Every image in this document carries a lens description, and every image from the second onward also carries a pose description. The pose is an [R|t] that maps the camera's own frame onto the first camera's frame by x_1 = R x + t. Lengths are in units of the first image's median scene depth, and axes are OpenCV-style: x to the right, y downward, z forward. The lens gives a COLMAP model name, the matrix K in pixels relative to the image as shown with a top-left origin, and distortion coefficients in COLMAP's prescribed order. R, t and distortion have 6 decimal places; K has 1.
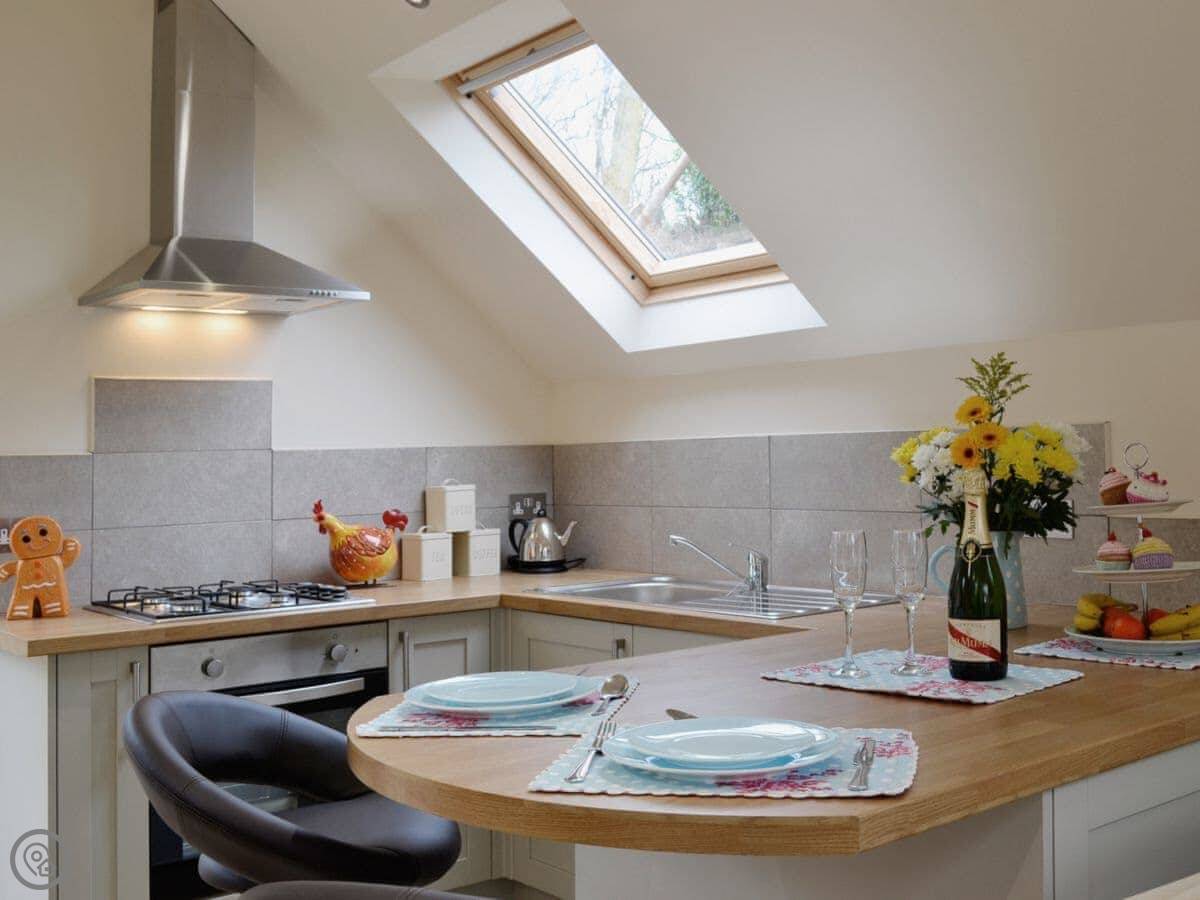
lens RADIAL K [[1040.8, 0, 600.0], [0, 1040.8, 450.0], [0, 0, 1]] dist [-0.213288, 0.000503]
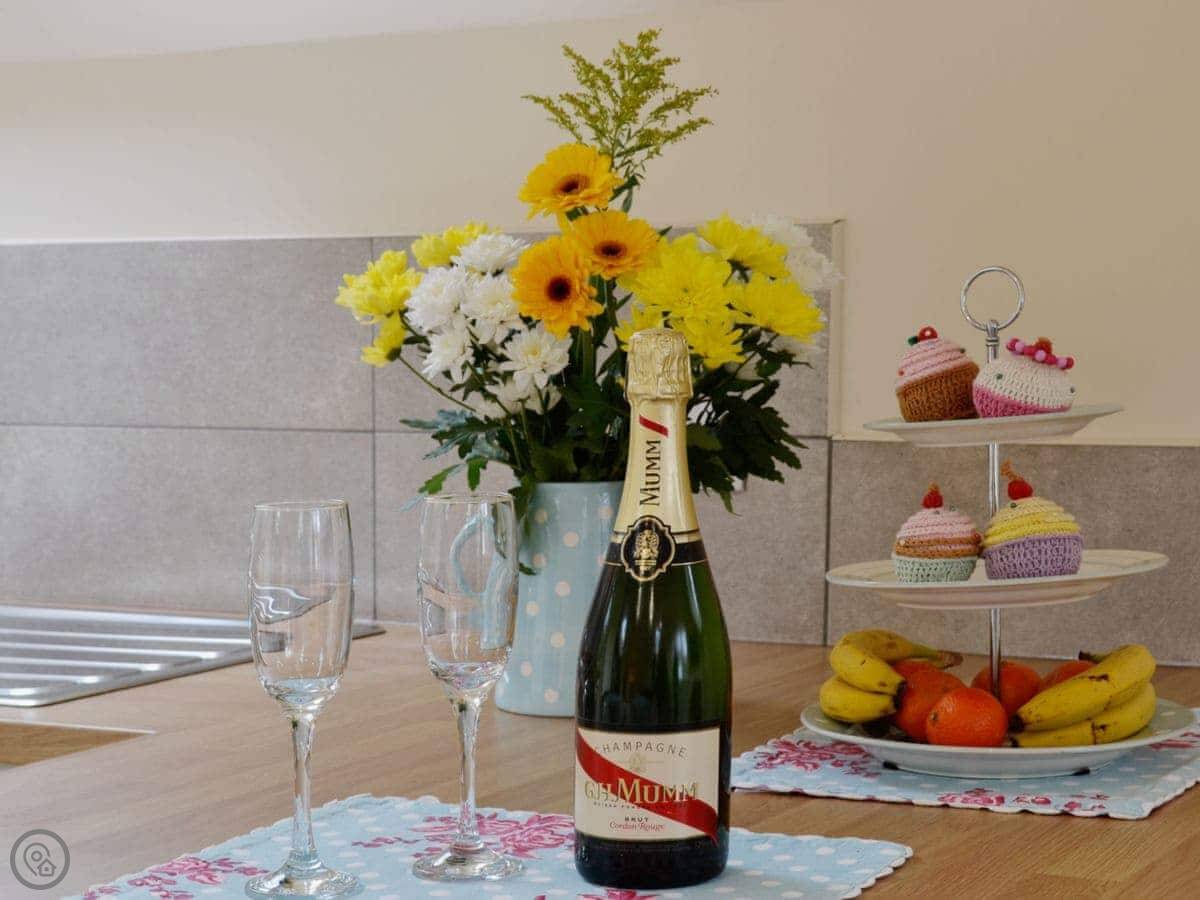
lens RADIAL K [[2059.7, 0, 600.9], [0, 2059.7, 556.6], [0, 0, 1]] dist [0.010590, -0.004493]
pose [[0.888752, -0.050081, 0.455645, 0.005388], [-0.008746, 0.991980, 0.126090, 0.005515], [-0.458305, -0.116047, 0.881186, 0.283146]]
